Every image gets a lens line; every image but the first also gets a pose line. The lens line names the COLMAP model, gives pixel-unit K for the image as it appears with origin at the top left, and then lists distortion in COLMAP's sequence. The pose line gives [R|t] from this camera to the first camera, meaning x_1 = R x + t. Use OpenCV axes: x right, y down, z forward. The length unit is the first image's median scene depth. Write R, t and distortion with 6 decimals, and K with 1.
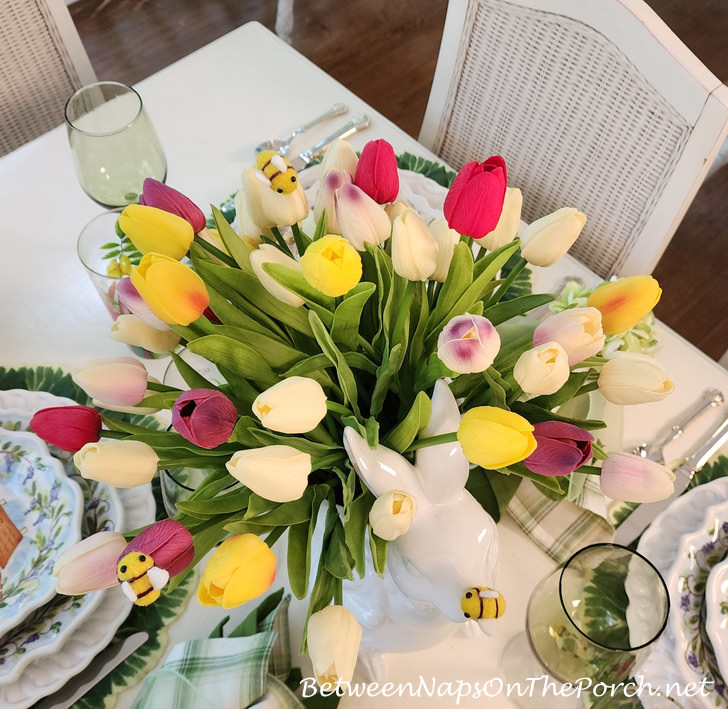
lens RADIAL K [[838.8, 0, 332.7], [0, 838.8, 334.9], [0, 0, 1]] dist [0.015226, 0.031563]
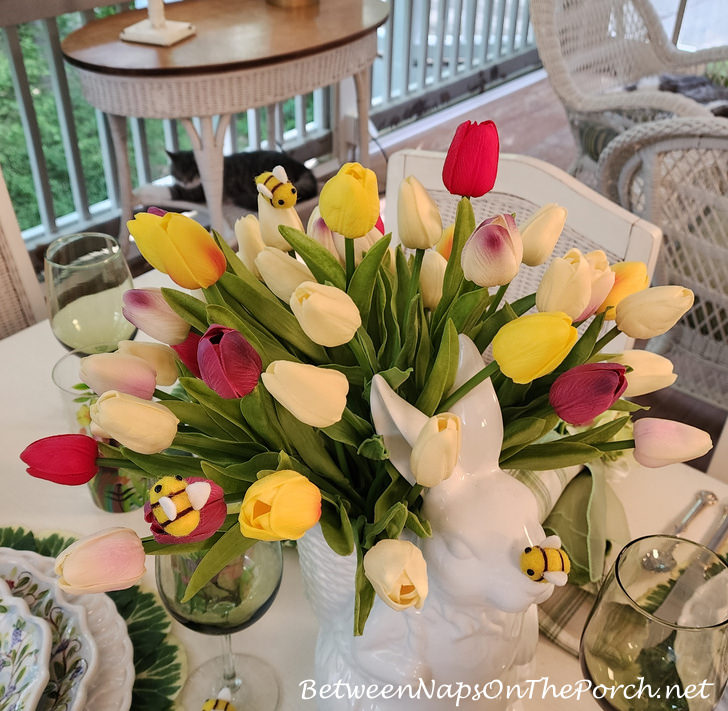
lens RADIAL K [[838.8, 0, 332.7], [0, 838.8, 335.9], [0, 0, 1]] dist [0.015226, 0.031563]
pose [[0.993454, -0.056286, 0.099403, -0.077633], [0.090078, 0.921137, -0.378671, 0.264831], [-0.070250, 0.385147, 0.920178, 0.060145]]
